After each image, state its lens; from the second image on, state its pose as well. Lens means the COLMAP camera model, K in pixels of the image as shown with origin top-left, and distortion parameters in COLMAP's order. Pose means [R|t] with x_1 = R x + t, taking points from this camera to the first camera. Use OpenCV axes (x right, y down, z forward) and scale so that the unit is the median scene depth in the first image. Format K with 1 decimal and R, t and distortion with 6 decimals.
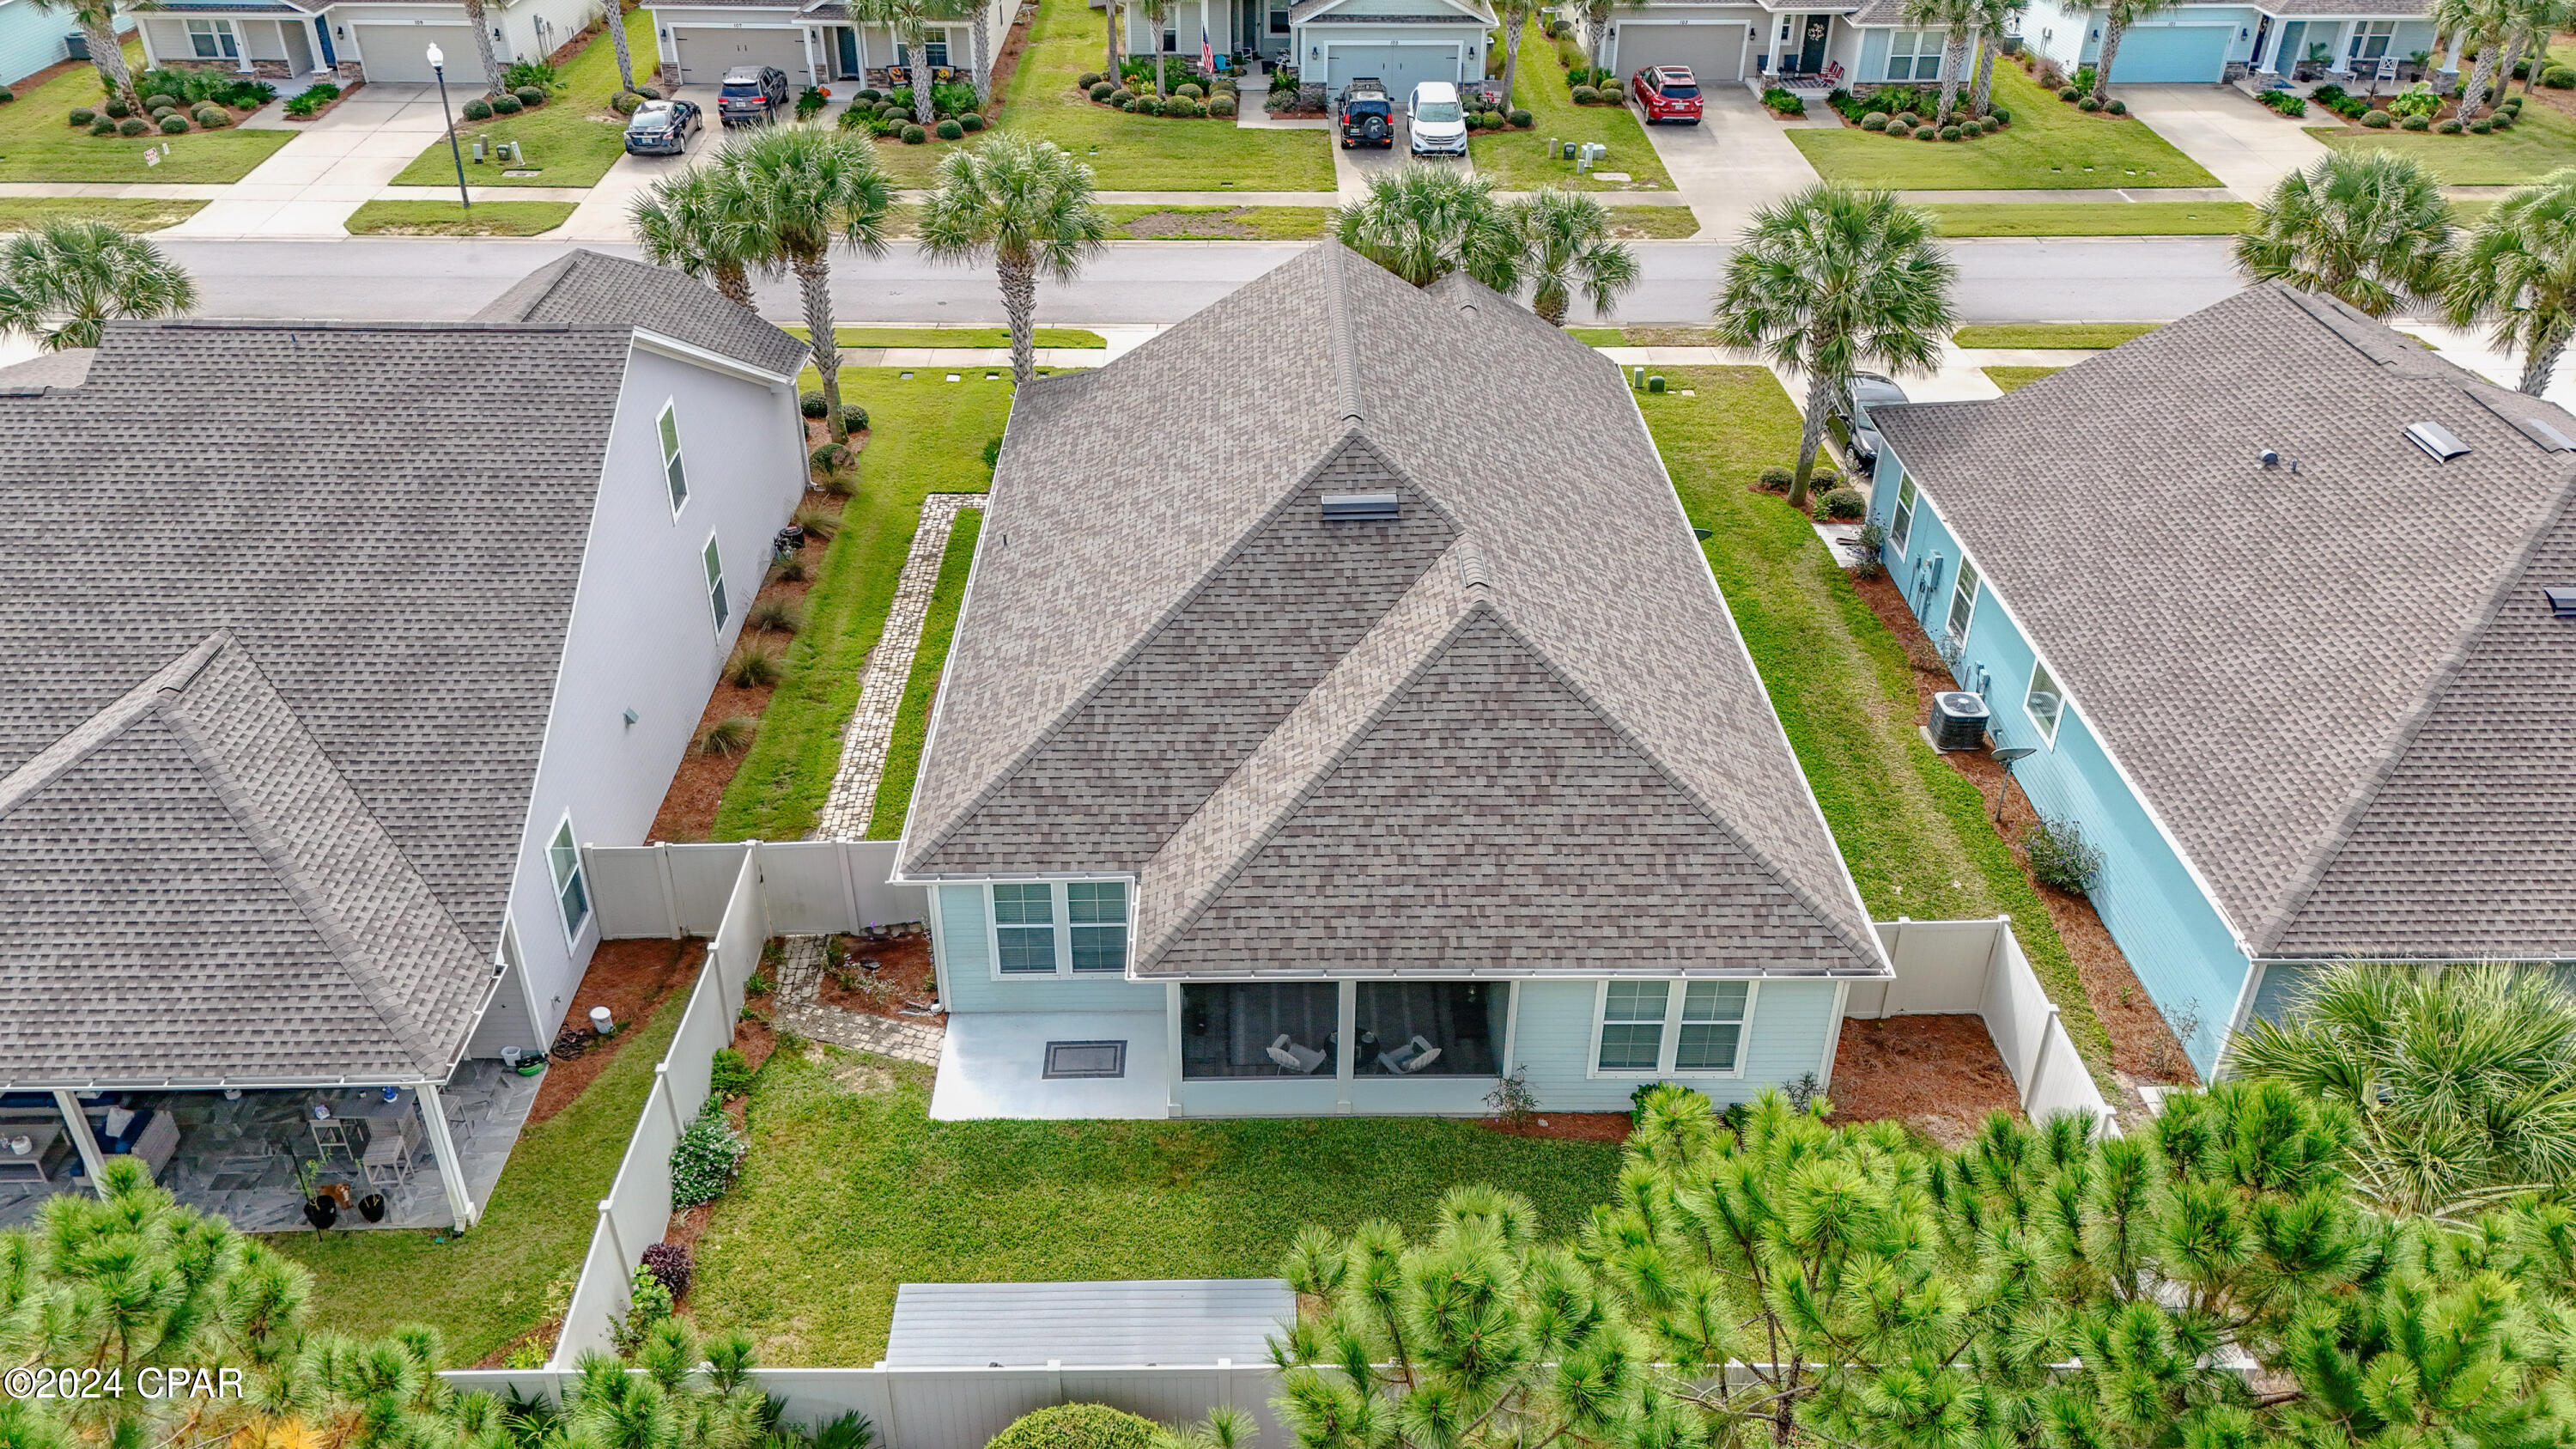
lens RADIAL K [[1939.5, 0, 1288.0], [0, 1939.5, 724.5], [0, 0, 1]] dist [0.013634, 0.003688]
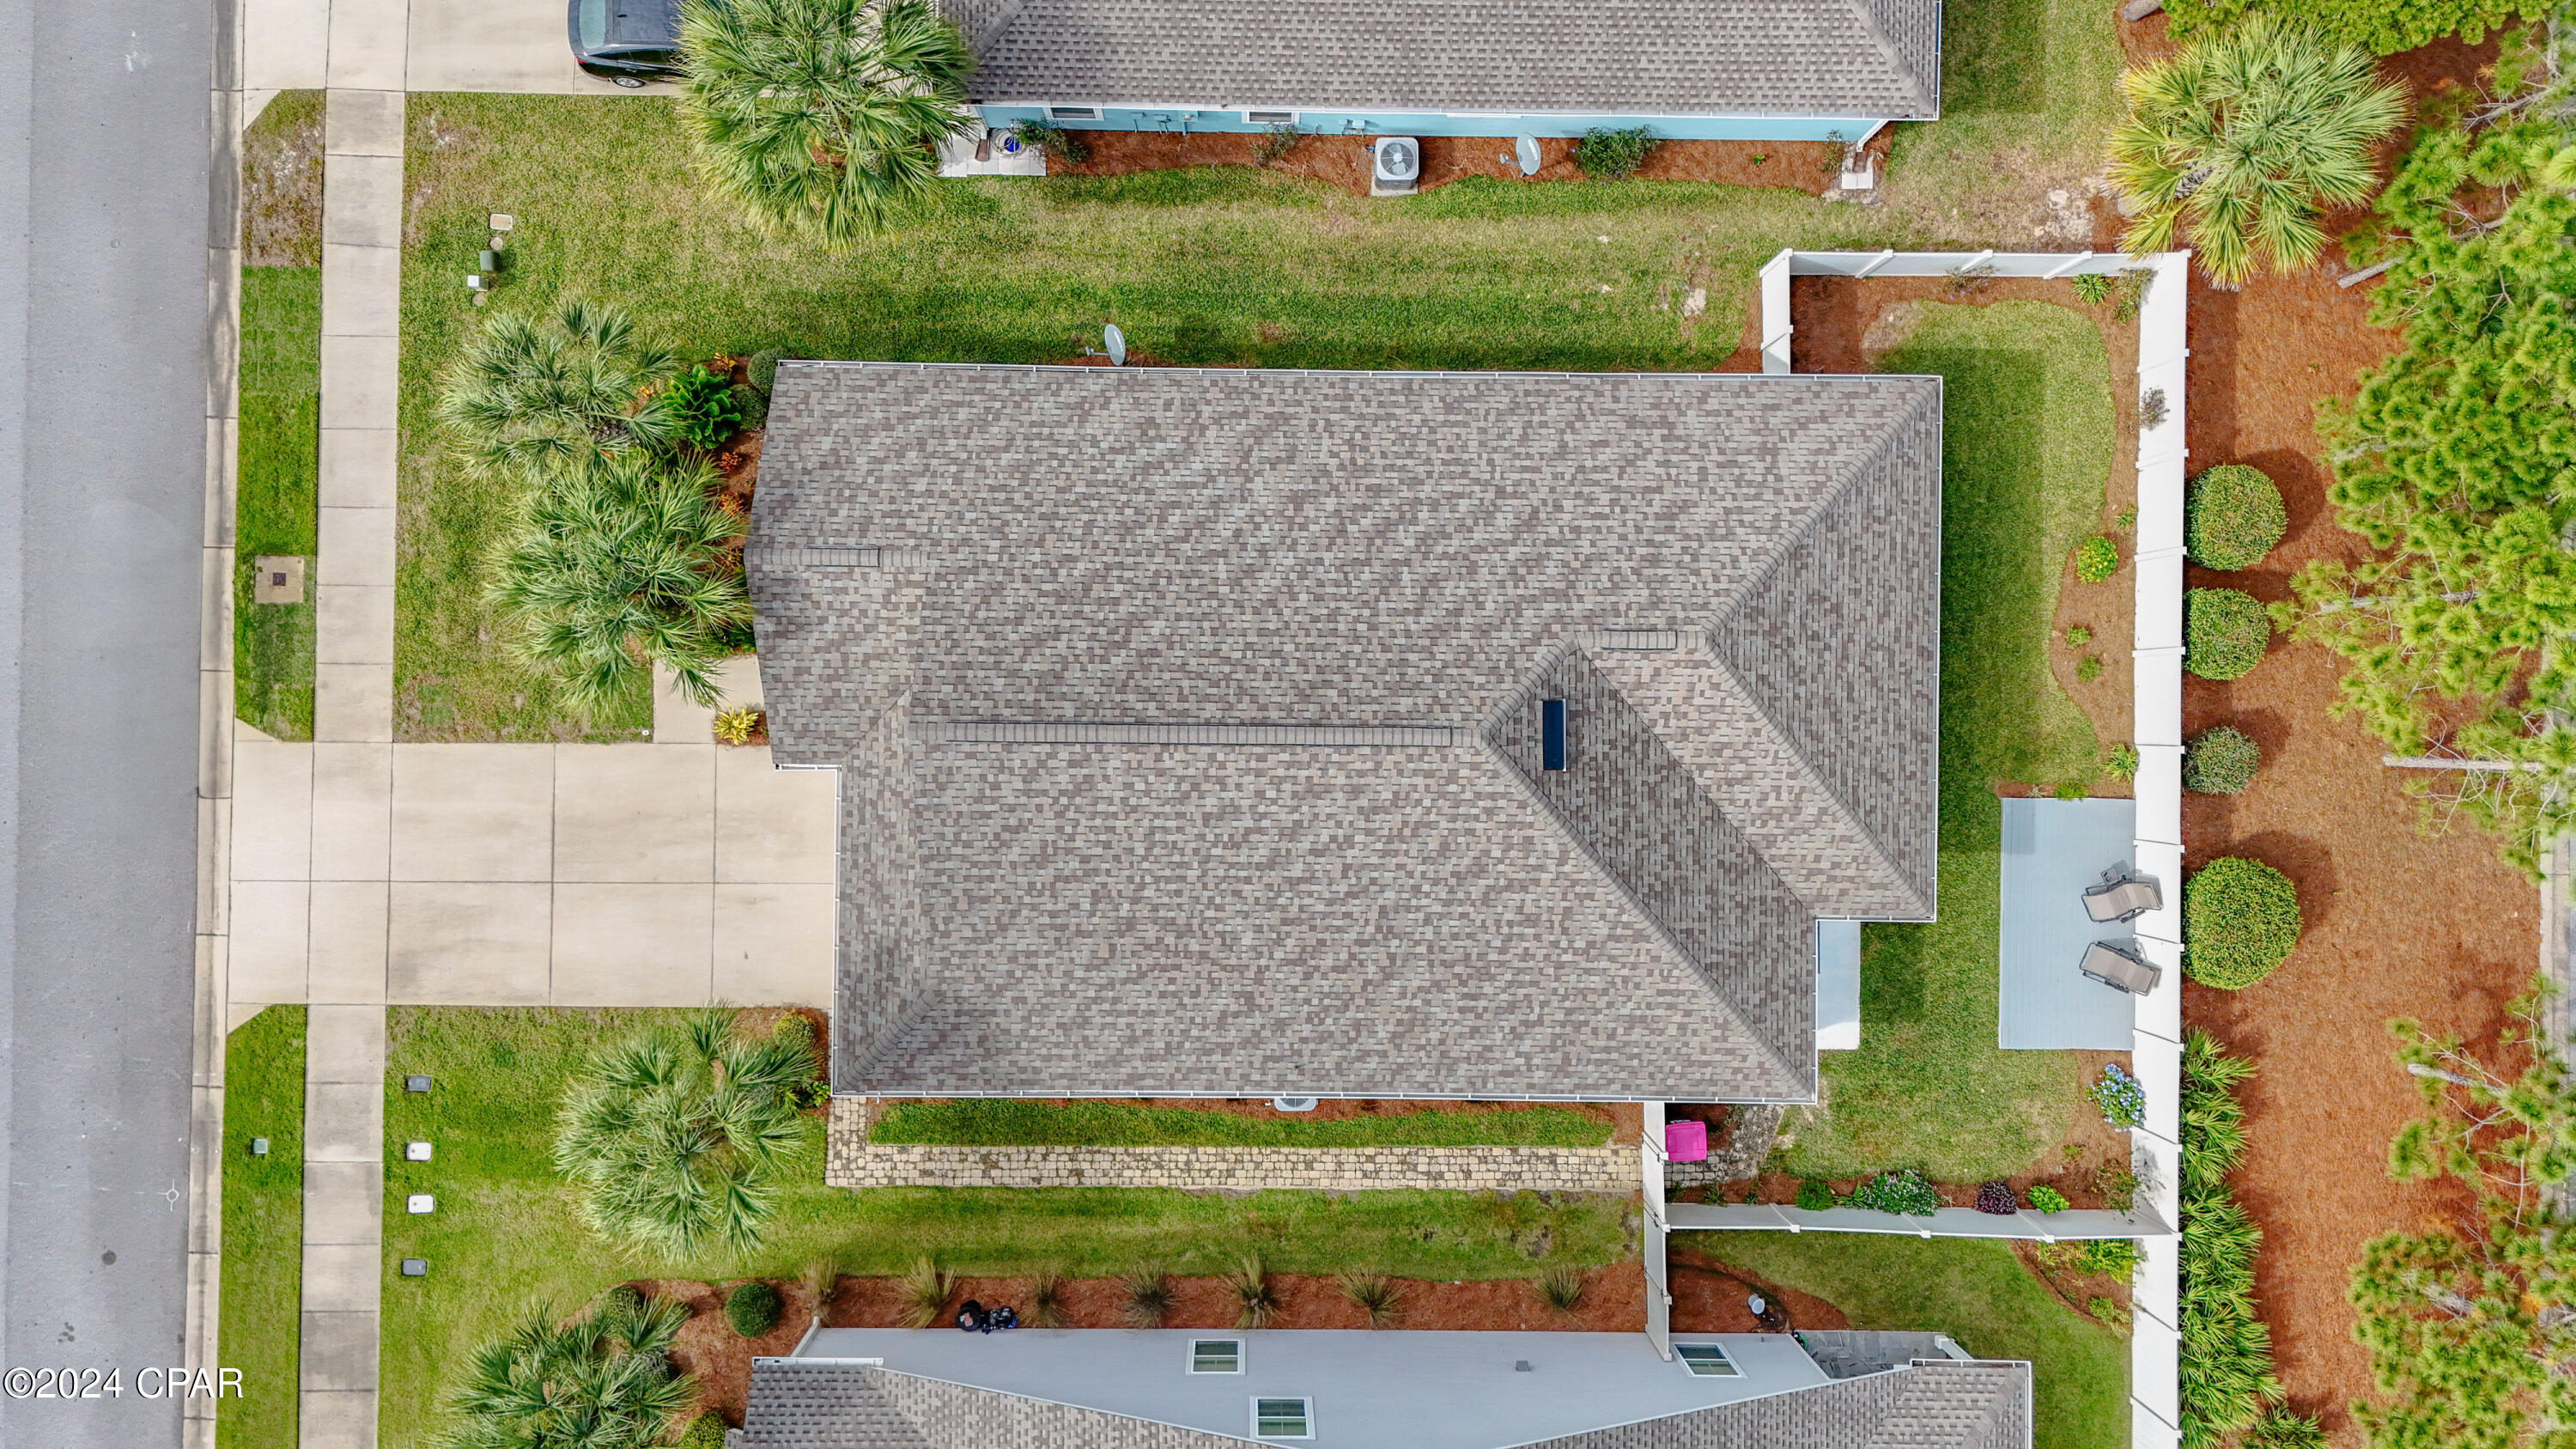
lens RADIAL K [[1939.5, 0, 1288.0], [0, 1939.5, 724.5], [0, 0, 1]] dist [0.013634, 0.003688]
pose [[0.032677, -0.999375, -0.013451, 0.046596], [0.502449, 0.004792, 0.864593, -0.986440], [-0.863989, -0.035011, 0.502292, 0.517524]]
